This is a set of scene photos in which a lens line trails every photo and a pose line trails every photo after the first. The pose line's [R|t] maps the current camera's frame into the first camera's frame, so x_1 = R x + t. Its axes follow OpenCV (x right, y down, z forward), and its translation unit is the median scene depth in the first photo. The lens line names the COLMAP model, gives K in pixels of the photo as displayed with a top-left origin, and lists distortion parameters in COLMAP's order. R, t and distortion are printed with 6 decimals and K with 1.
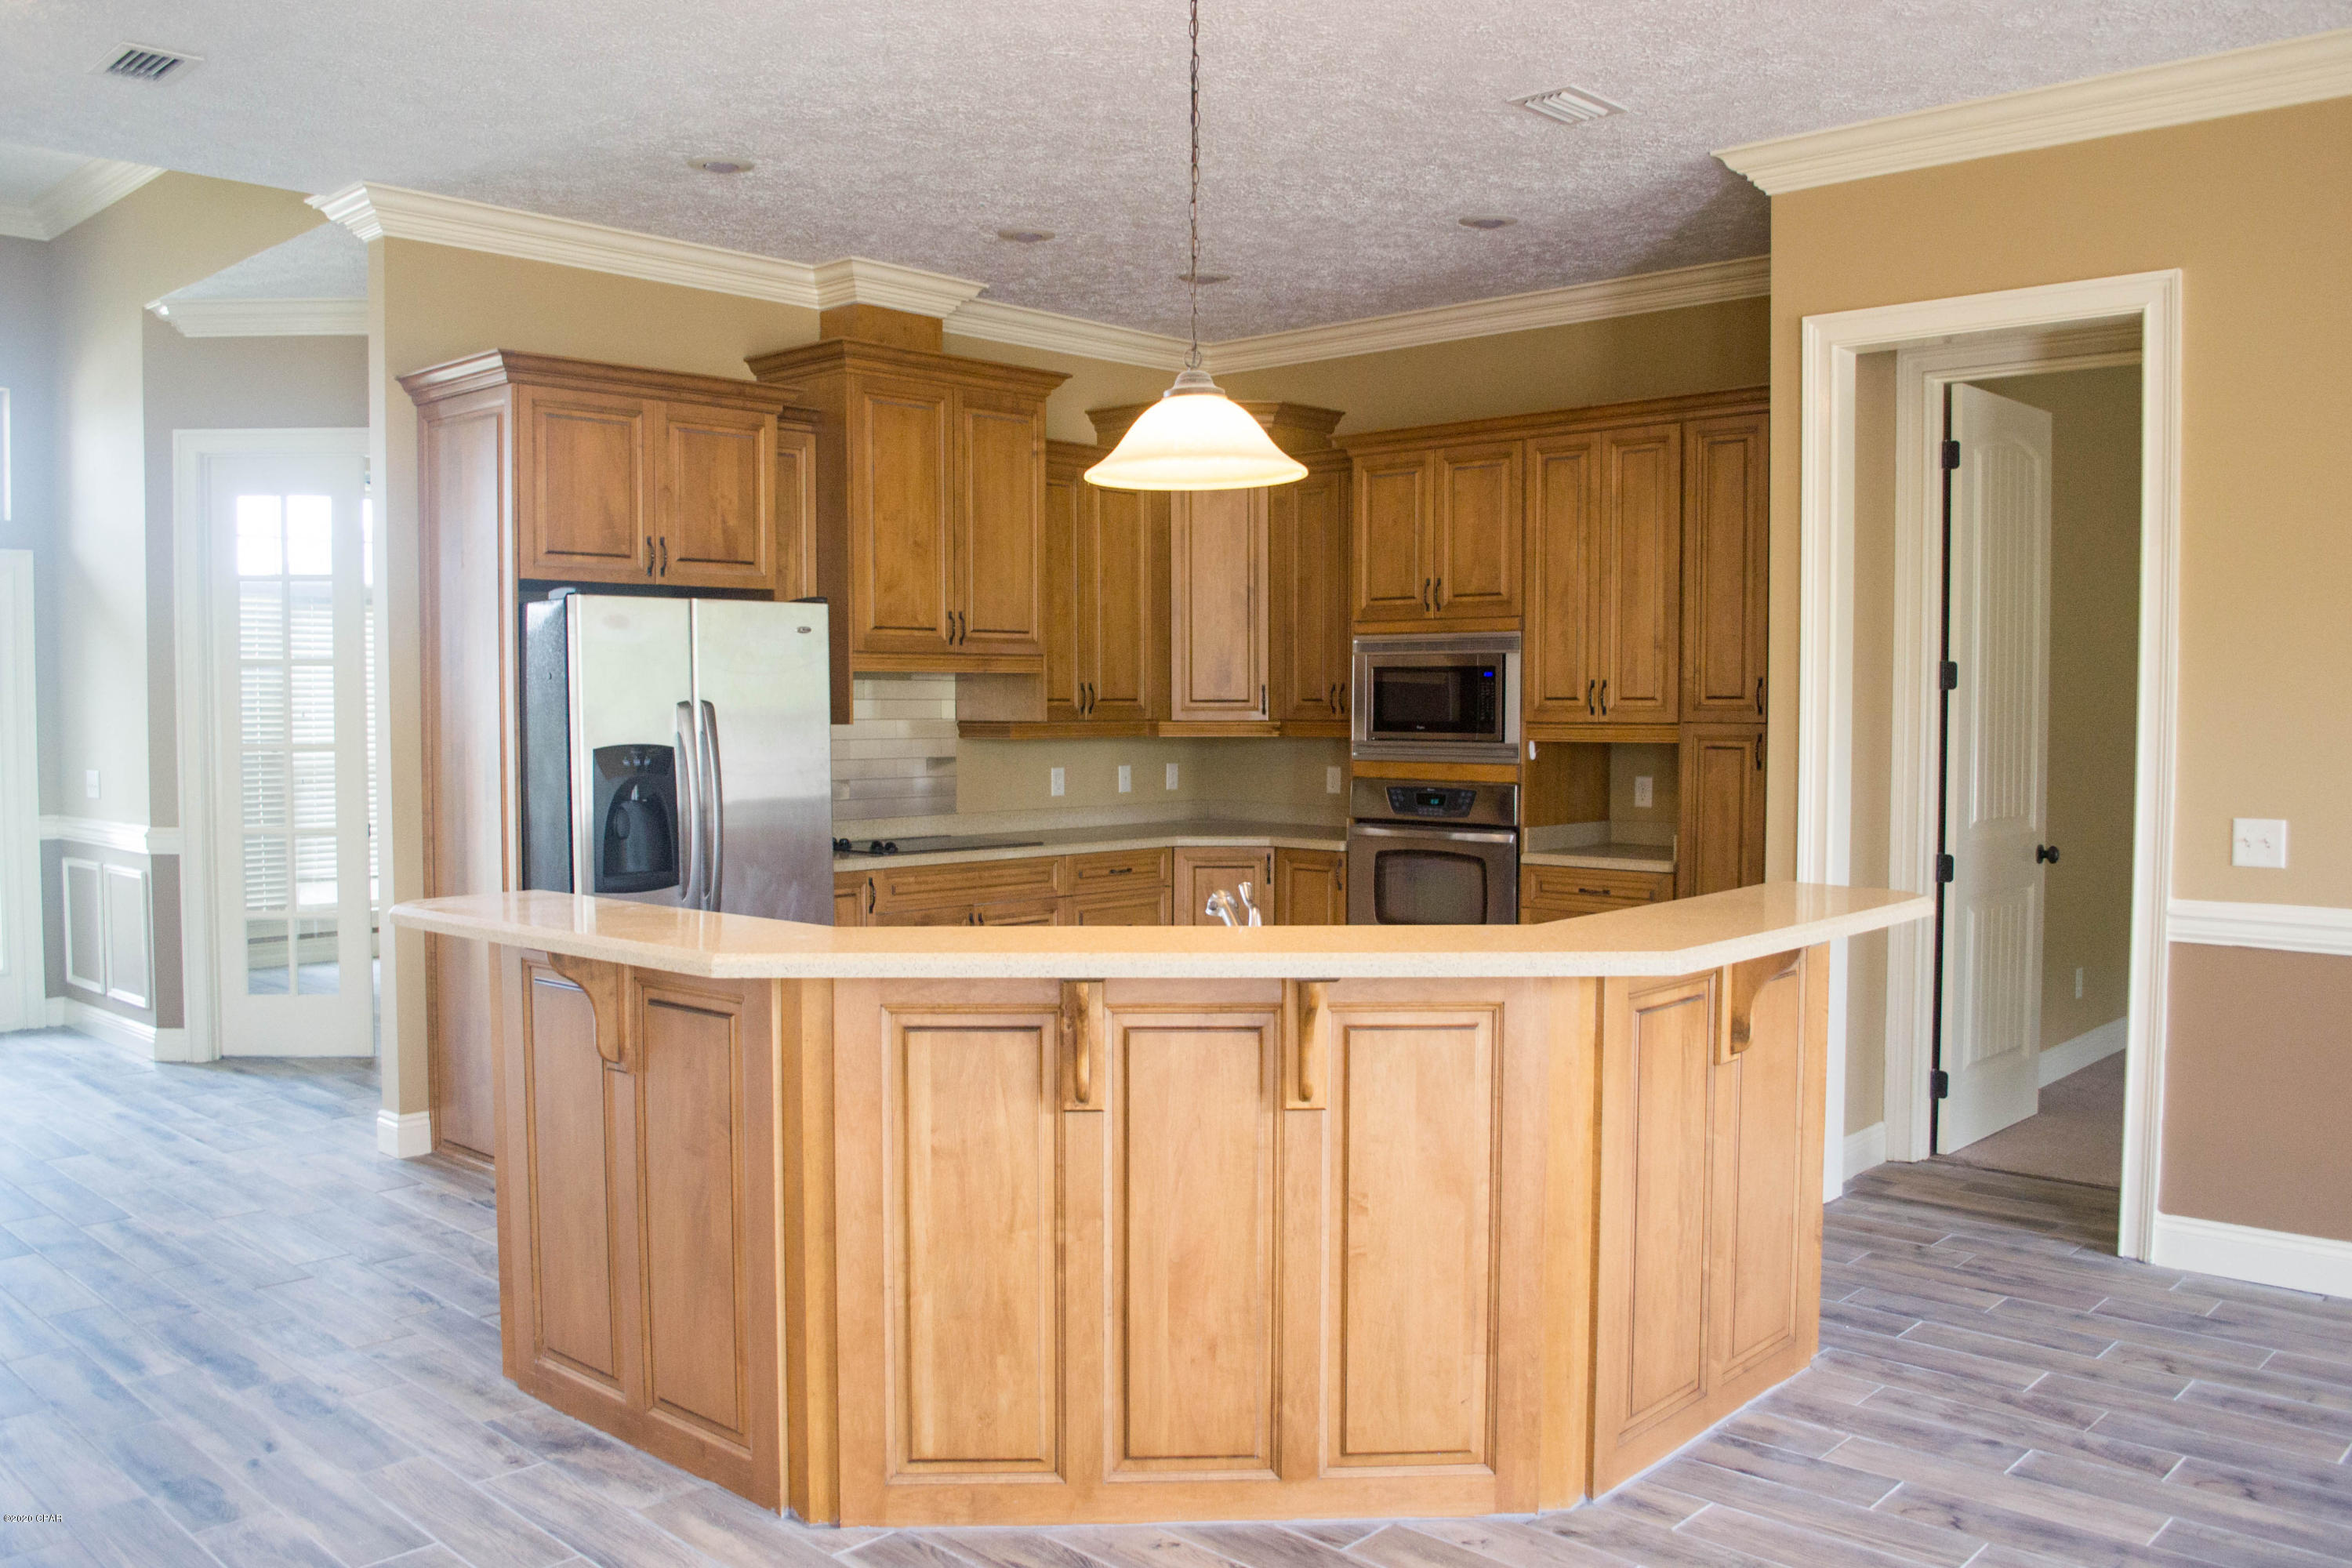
lens RADIAL K [[1890.6, 0, 1166.6], [0, 1890.6, 788.6], [0, 0, 1]] dist [-0.078247, 0.004424]
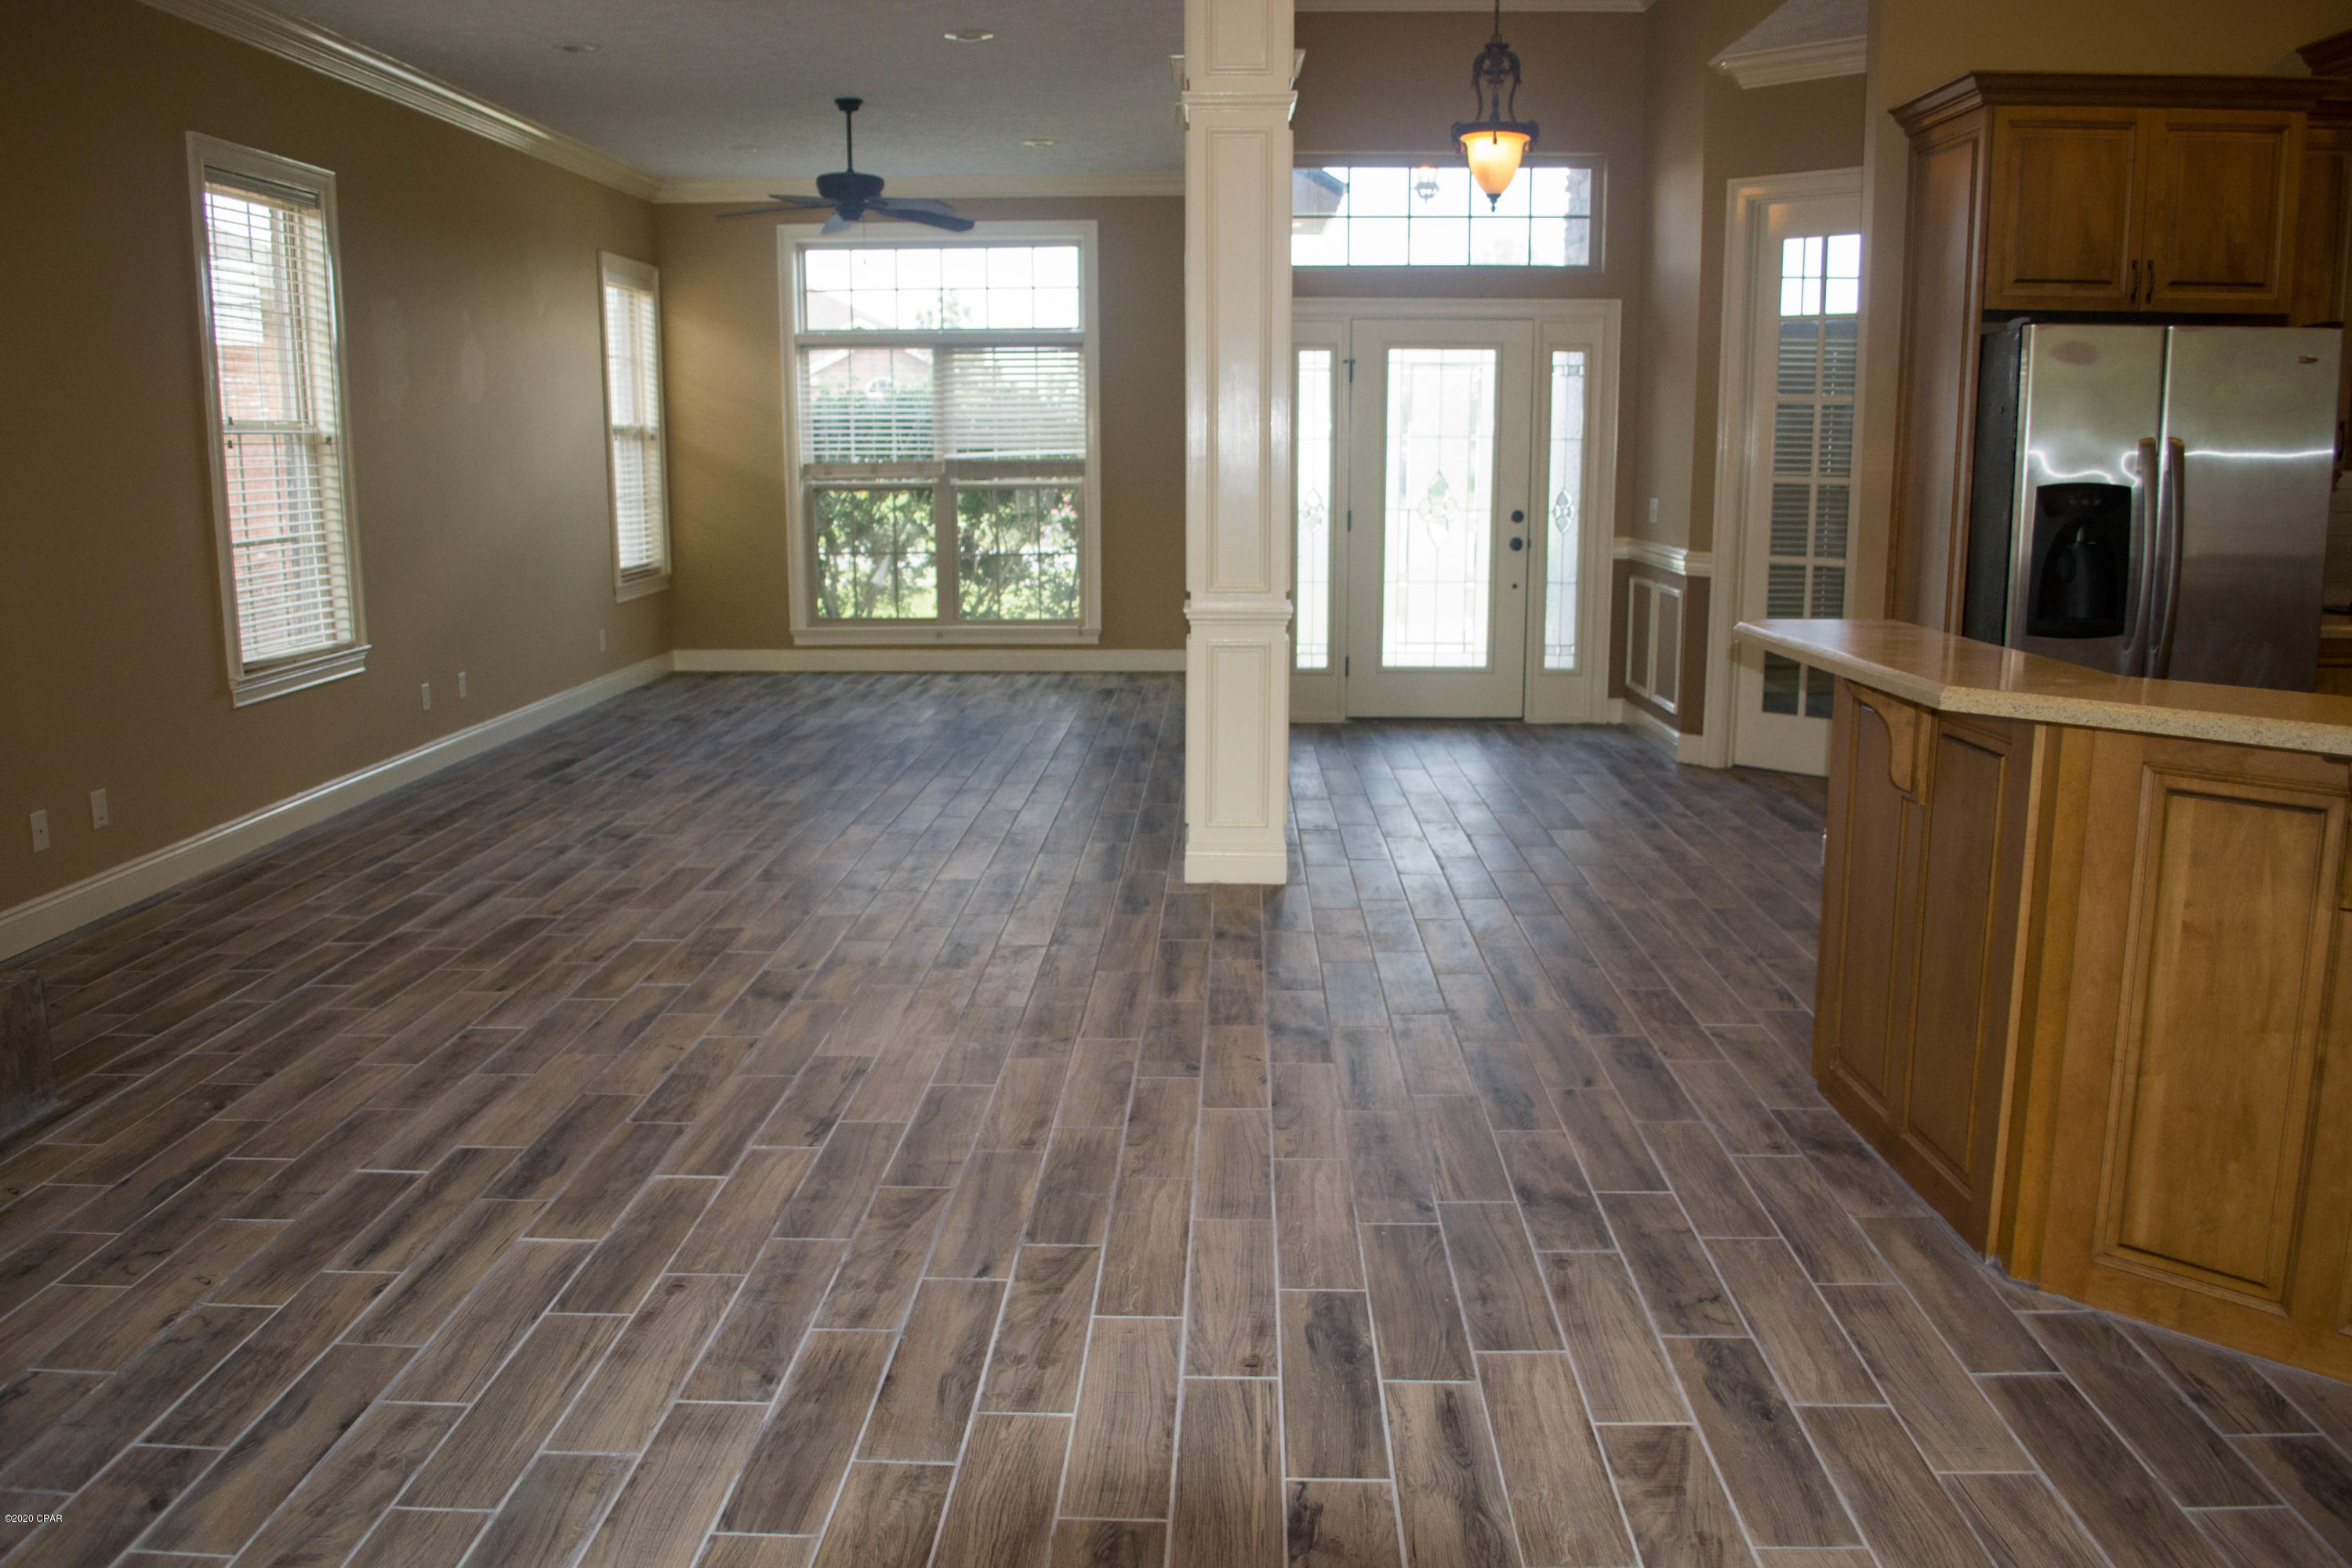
lens RADIAL K [[1890.6, 0, 1166.6], [0, 1890.6, 788.6], [0, 0, 1]] dist [-0.078247, 0.004424]
pose [[0.660832, 0.134393, -0.738403, 0.172321], [-0.033453, 0.988134, 0.149907, 0.006249], [0.749788, -0.074361, 0.657487, 0.034613]]
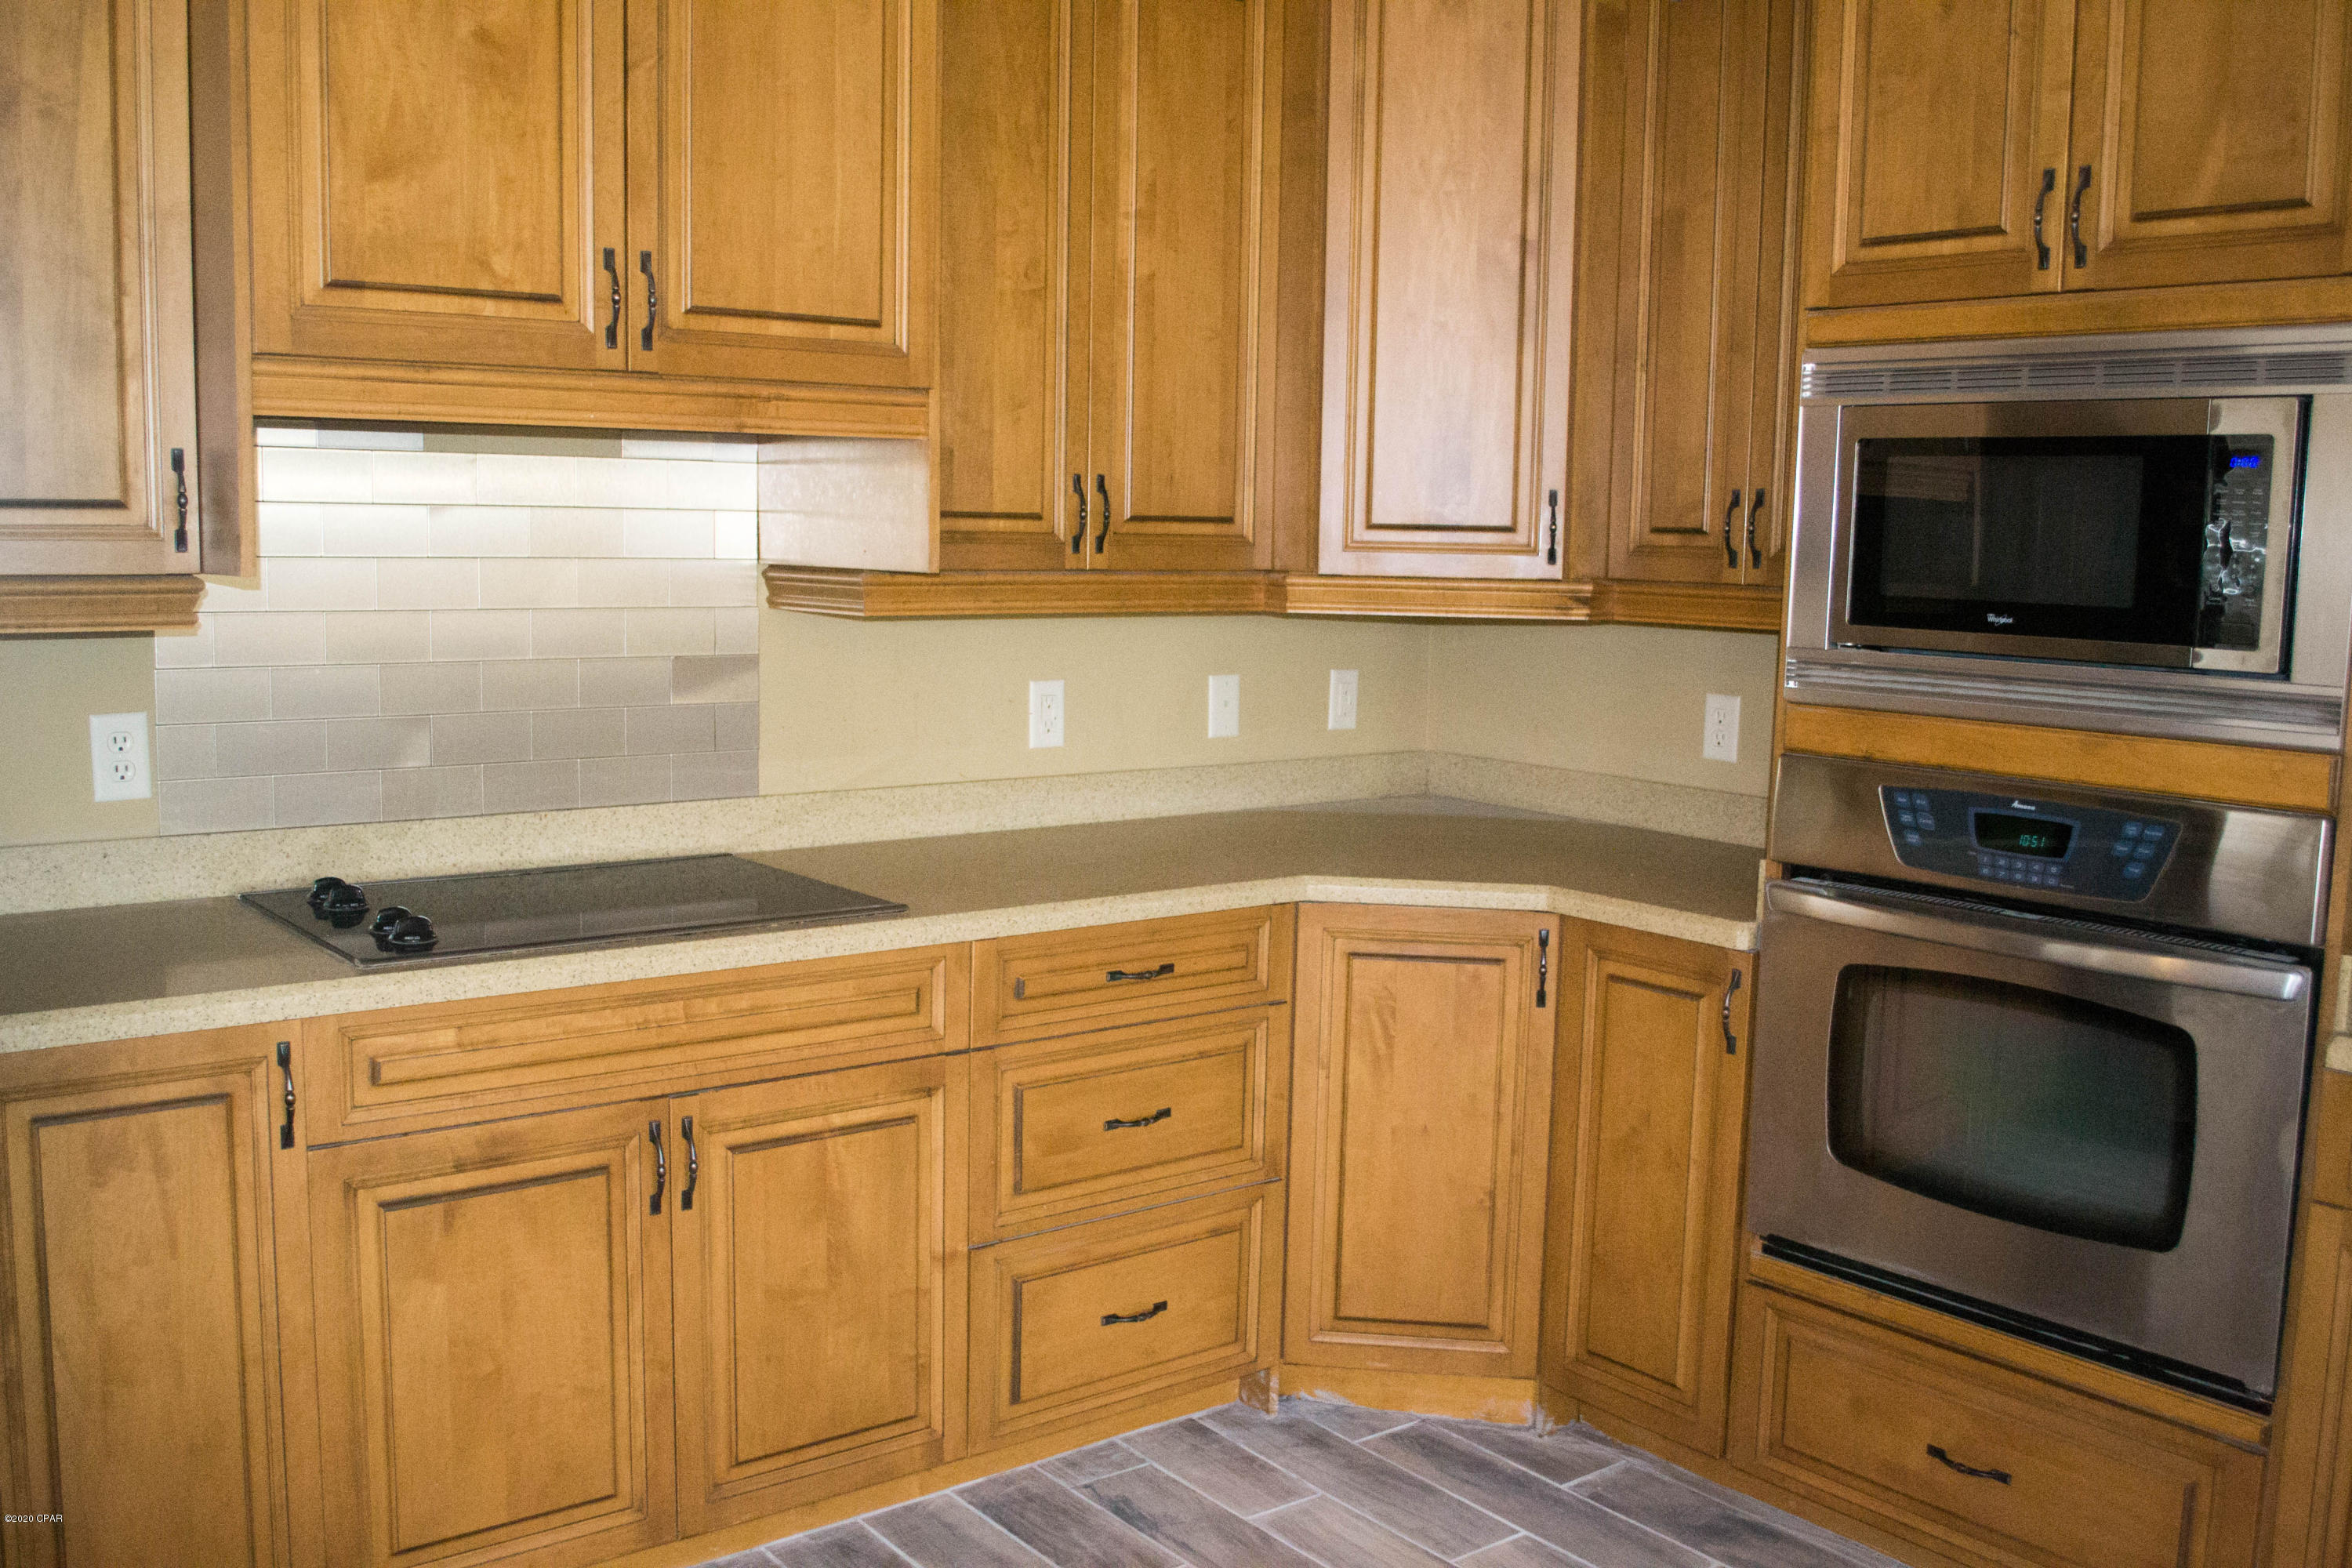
lens RADIAL K [[2203.1, 0, 1162.9], [0, 2203.1, 792.4], [0, 0, 1]] dist [-0.063988, -0.003439]
pose [[0.988022, 0.038745, -0.149371, 0.085847], [-0.027562, 0.996709, 0.076228, -0.050569], [0.151833, -0.071198, 0.985838, 1.097345]]
